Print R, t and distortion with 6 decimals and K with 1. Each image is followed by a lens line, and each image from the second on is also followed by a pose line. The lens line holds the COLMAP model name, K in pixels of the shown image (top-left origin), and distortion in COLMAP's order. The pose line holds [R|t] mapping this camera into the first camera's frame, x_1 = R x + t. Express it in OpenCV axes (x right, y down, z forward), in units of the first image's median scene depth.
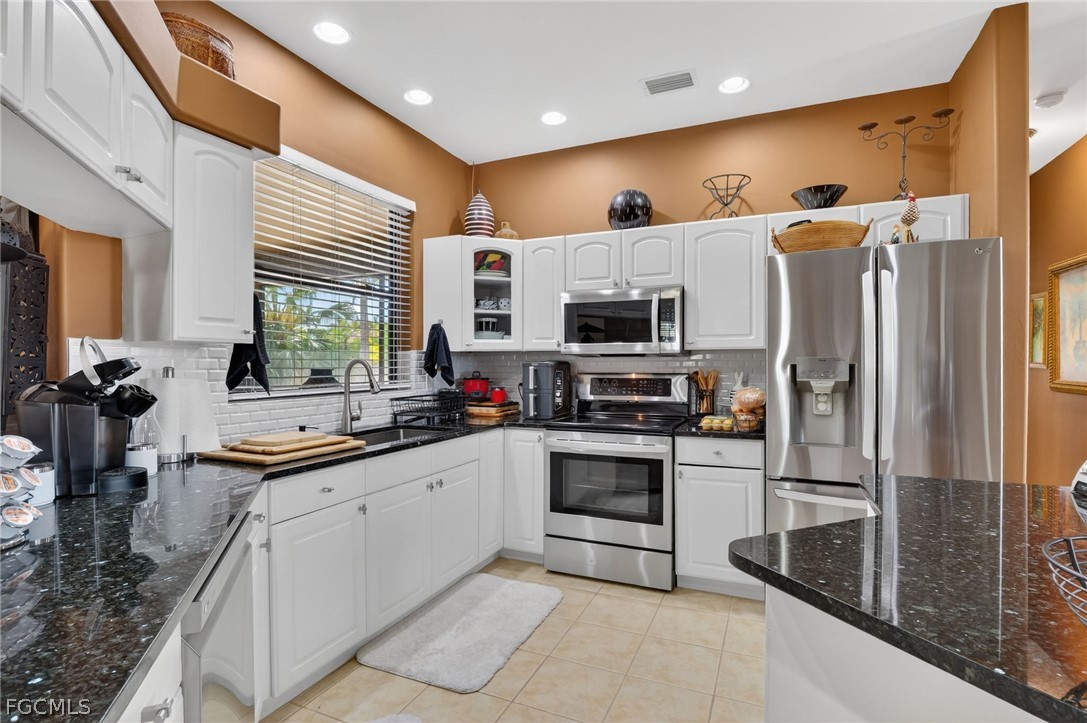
lens RADIAL K [[526.3, 0, 546.2], [0, 526.3, 368.4], [0, 0, 1]] dist [-0.014664, -0.000346]
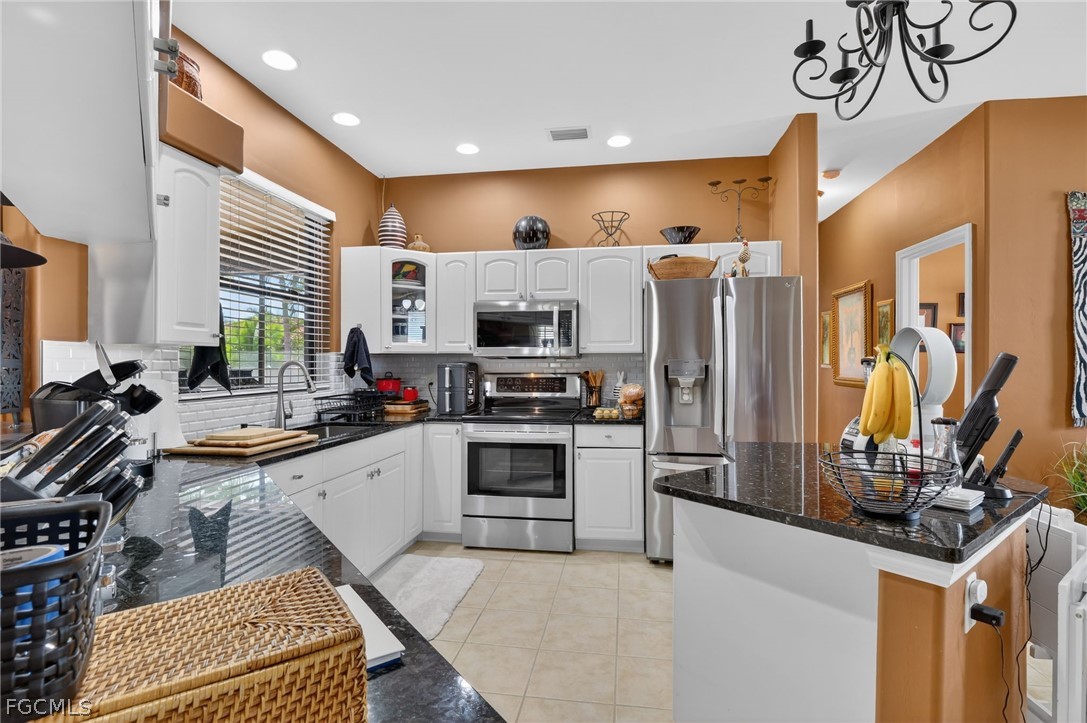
lens RADIAL K [[526.3, 0, 546.2], [0, 526.3, 368.4], [0, 0, 1]] dist [-0.014664, -0.000346]
pose [[0.965104, -0.002522, 0.261855, -0.129109], [0.003135, 0.999993, -0.001924, 0.001375], [-0.261848, 0.002677, 0.965105, -0.148874]]
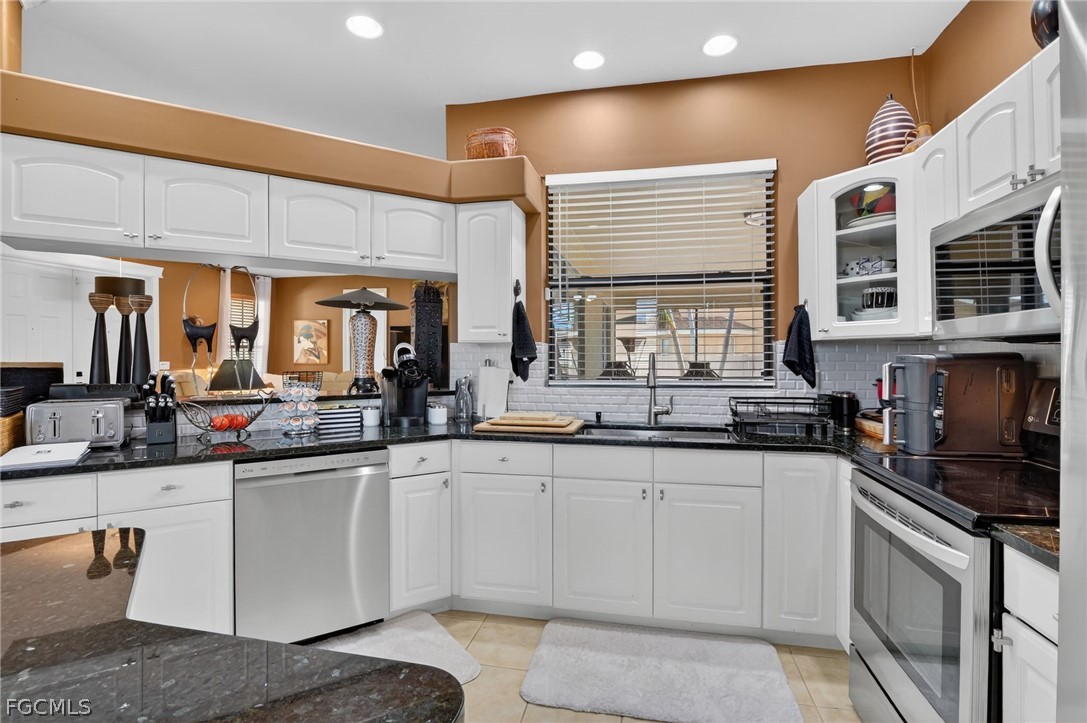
lens RADIAL K [[523.8, 0, 540.2], [0, 523.8, 356.5], [0, 0, 1]] dist [-0.014359, -0.000526]
pose [[0.197953, 0.002836, -0.980207, 0.521723], [-0.004267, 0.999989, 0.002031, -0.010833], [0.980202, 0.003781, 0.197963, 0.543023]]
